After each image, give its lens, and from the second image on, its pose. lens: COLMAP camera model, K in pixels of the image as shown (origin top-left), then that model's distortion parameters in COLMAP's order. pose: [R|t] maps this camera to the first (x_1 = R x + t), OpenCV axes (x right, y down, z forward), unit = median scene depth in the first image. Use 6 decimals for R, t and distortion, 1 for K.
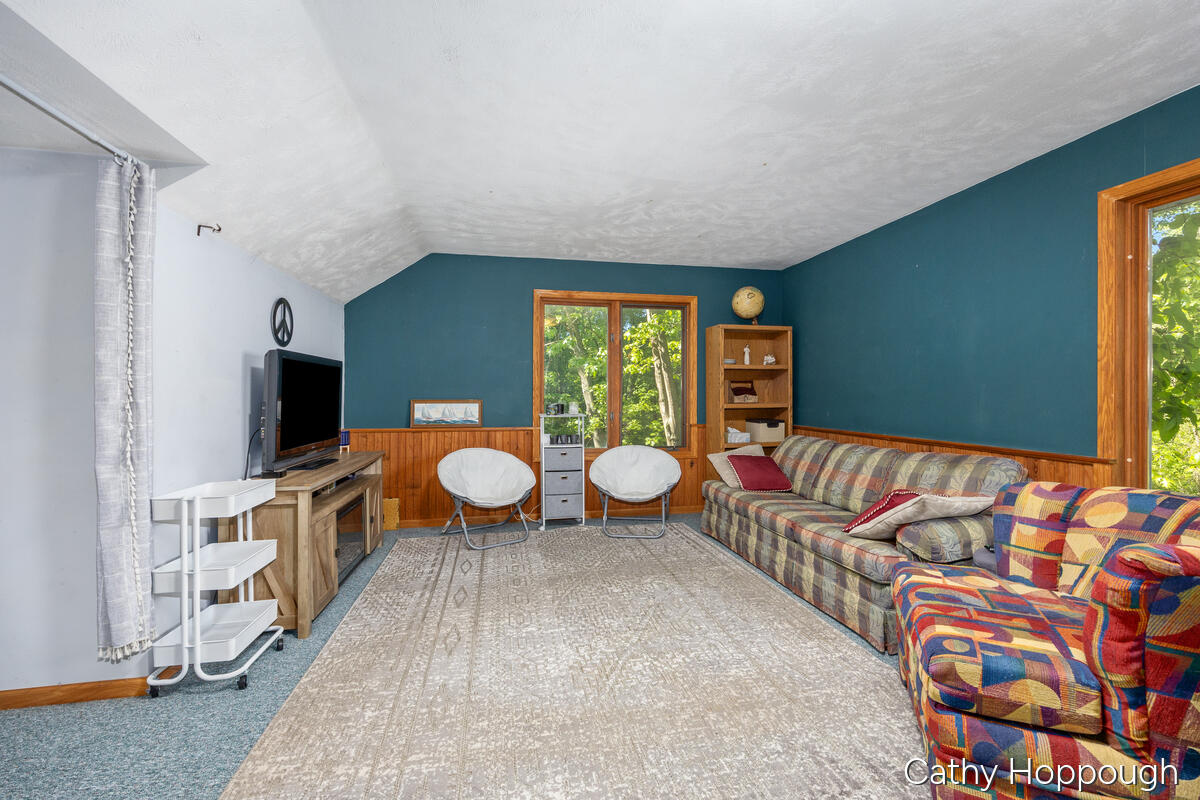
lens RADIAL K [[484.8, 0, 602.1], [0, 484.8, 396.3], [0, 0, 1]] dist [0.001169, 0.000071]
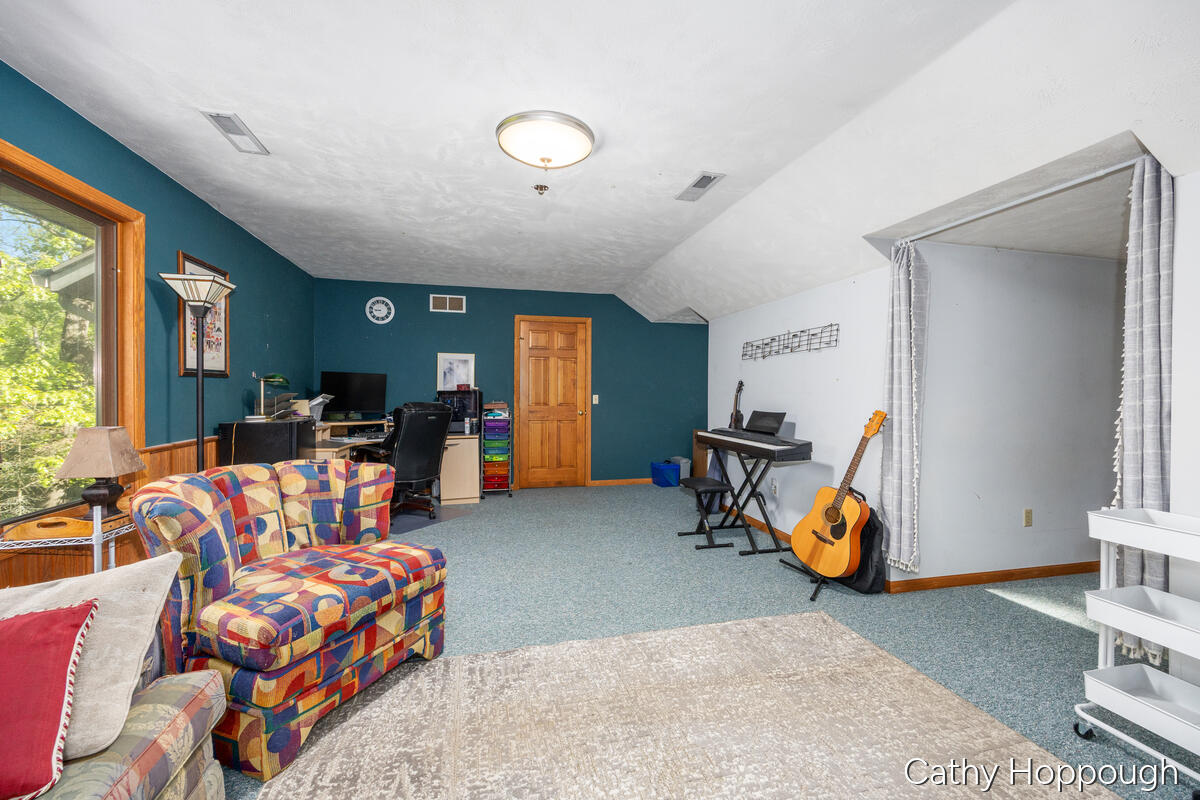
lens RADIAL K [[484.8, 0, 598.6], [0, 484.8, 394.9], [0, 0, 1]] dist [0.001169, 0.000071]
pose [[-0.998930, -0.005270, -0.045957, 0.197716], [-0.005817, 0.999914, 0.011783, -0.017866], [0.045891, 0.012037, -0.998874, 2.208025]]
